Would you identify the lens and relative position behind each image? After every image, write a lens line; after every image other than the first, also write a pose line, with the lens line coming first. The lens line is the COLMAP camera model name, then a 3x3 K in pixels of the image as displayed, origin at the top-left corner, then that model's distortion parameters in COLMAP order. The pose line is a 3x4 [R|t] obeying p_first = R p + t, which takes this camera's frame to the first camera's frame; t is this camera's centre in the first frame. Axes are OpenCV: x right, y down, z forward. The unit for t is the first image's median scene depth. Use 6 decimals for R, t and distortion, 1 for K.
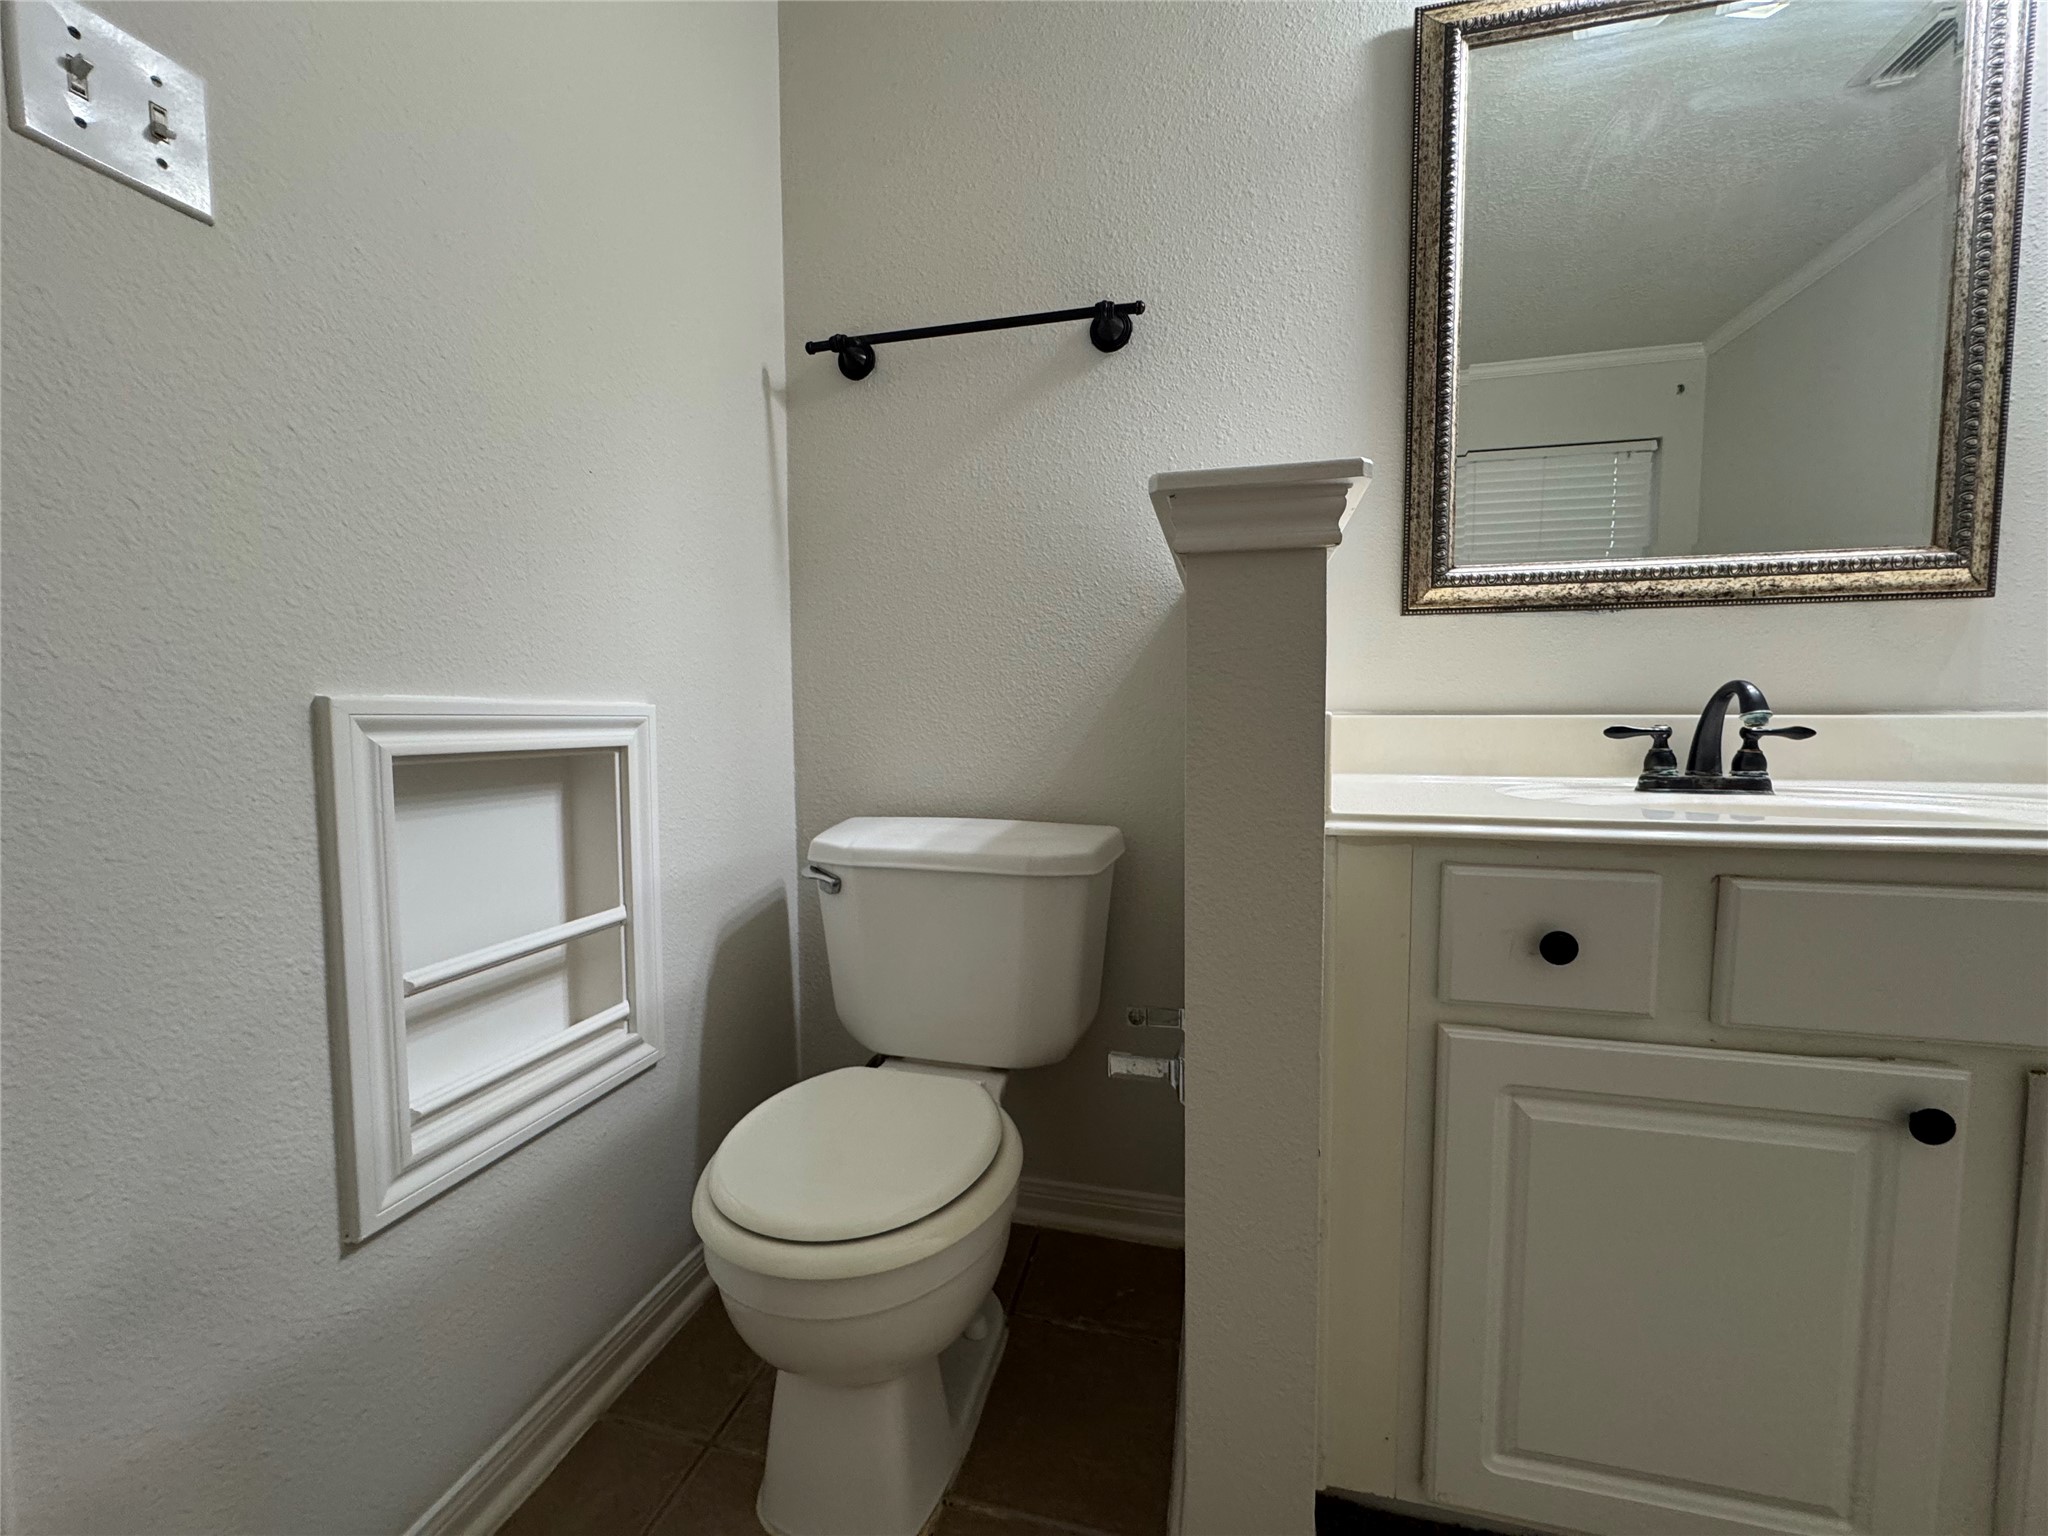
lens RADIAL K [[816.9, 0, 1021.9], [0, 816.9, 768.0], [0, 0, 1]] dist [-0.002610, -0.000005]
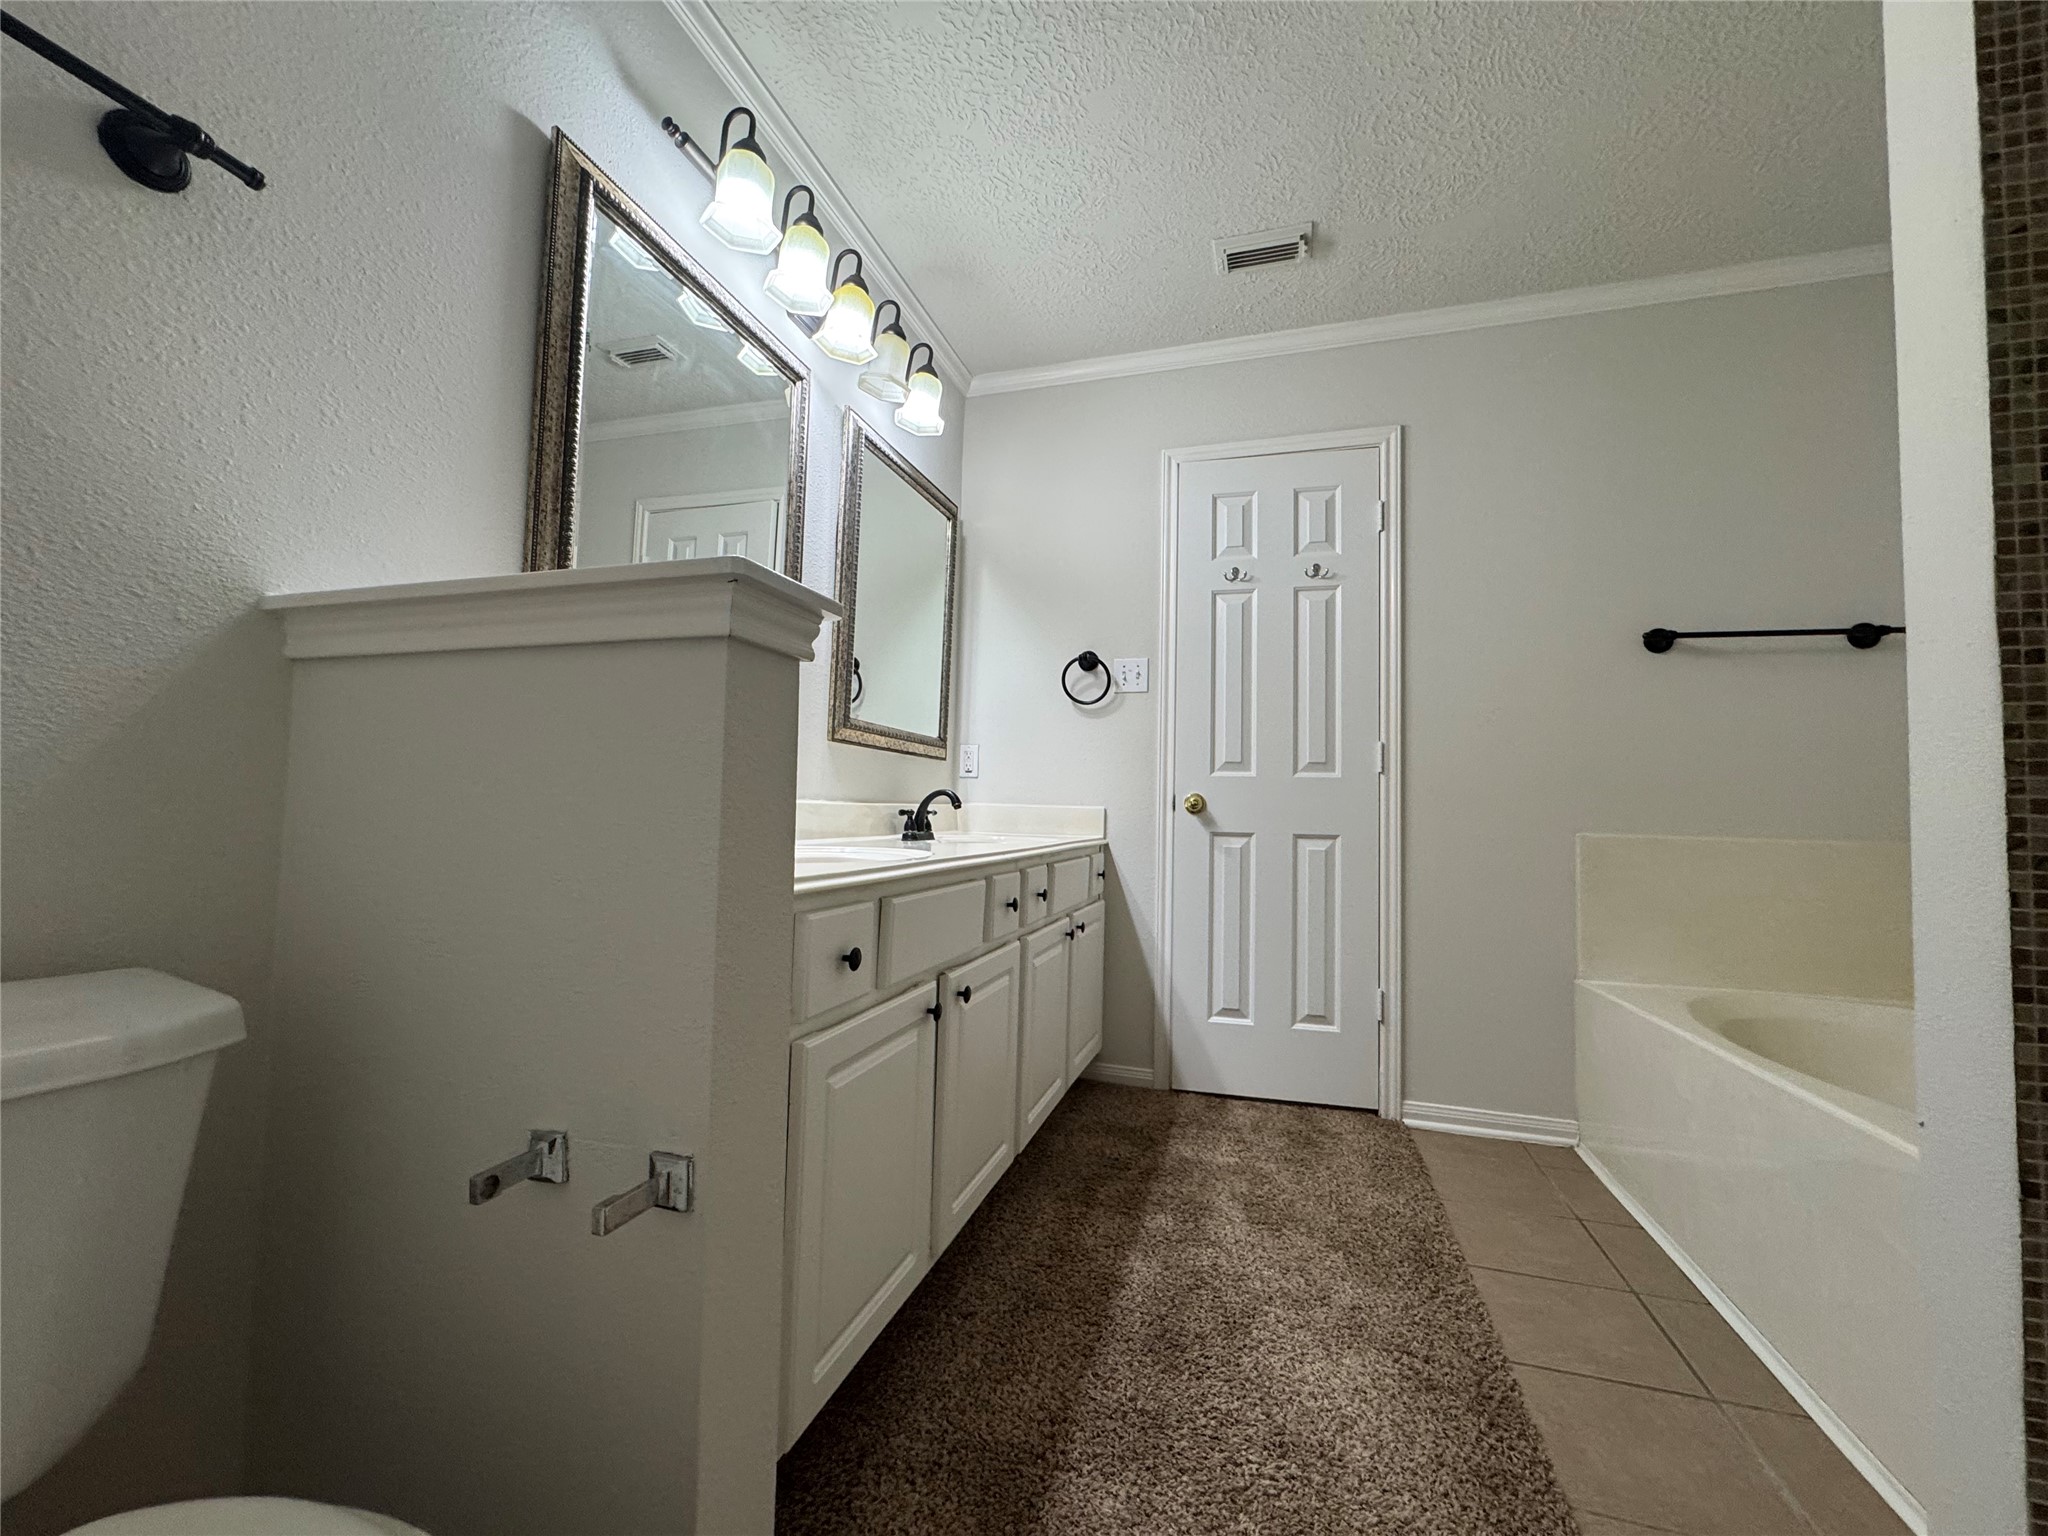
lens RADIAL K [[816.9, 0, 1021.5], [0, 816.9, 766.7], [0, 0, 1]] dist [-0.002610, -0.000005]
pose [[0.061784, 0.056574, 0.996485, -0.538299], [0.036397, 0.997600, -0.058894, -0.017639], [-0.997426, 0.039908, 0.059577, 0.401620]]
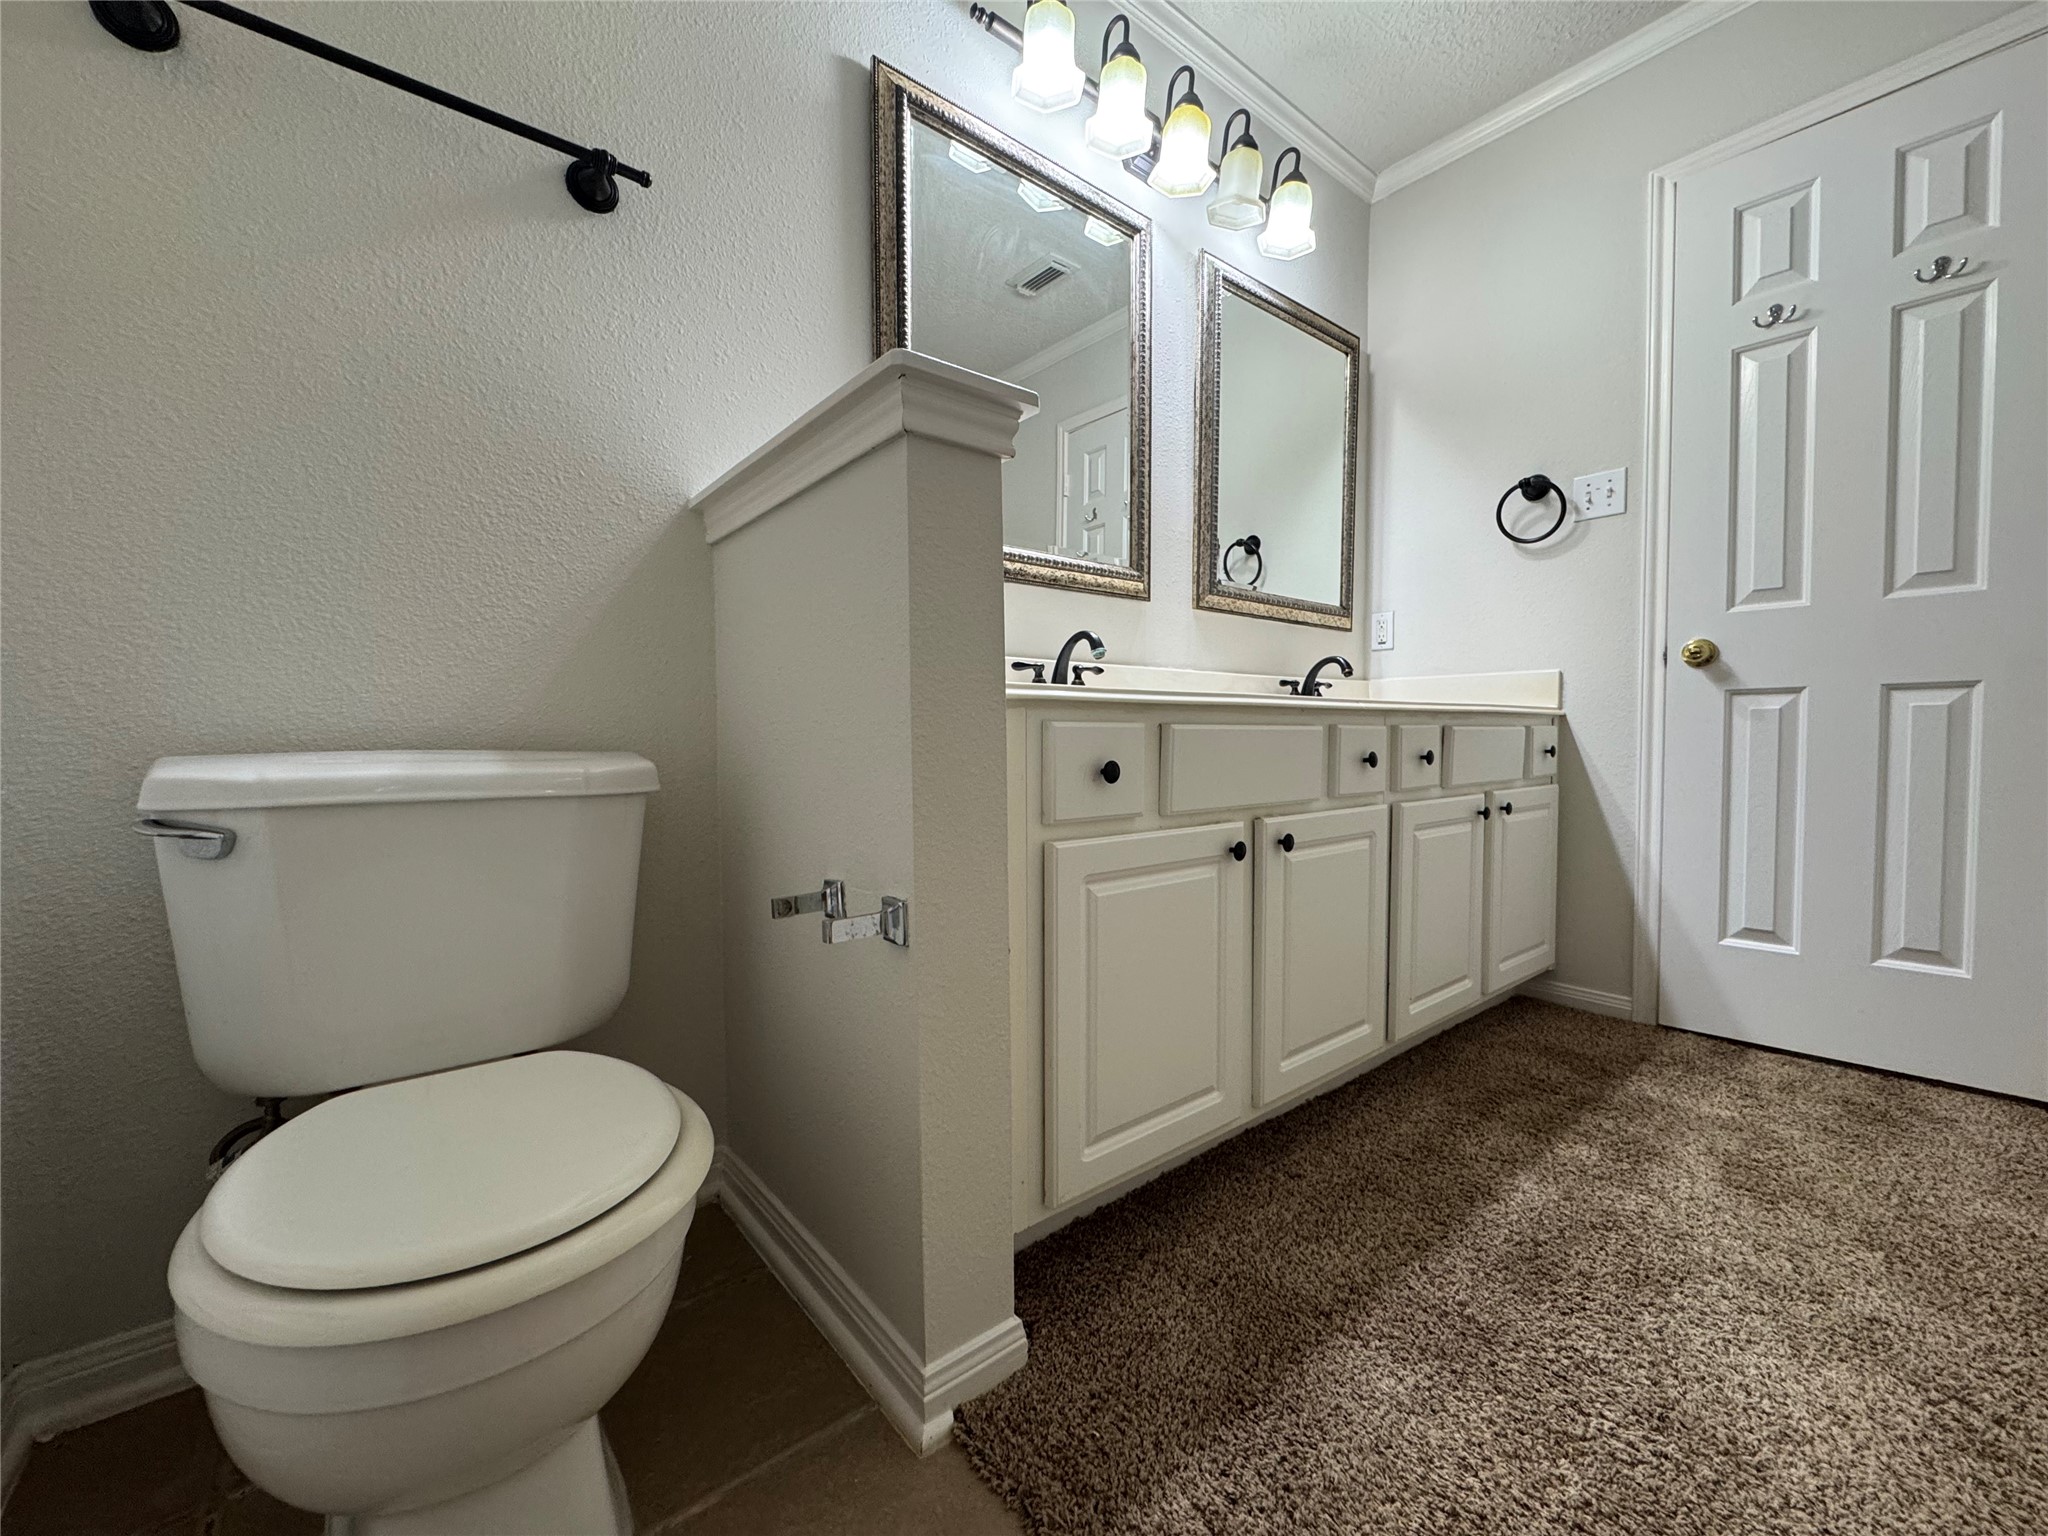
lens RADIAL K [[816.9, 0, 1022.4], [0, 816.9, 766.3], [0, 0, 1]] dist [-0.002610, -0.000005]
pose [[0.600809, -0.030591, 0.798807, -0.411974], [0.051853, 0.998654, -0.000756, 0.136451], [-0.797709, 0.041874, 0.601586, 0.161128]]
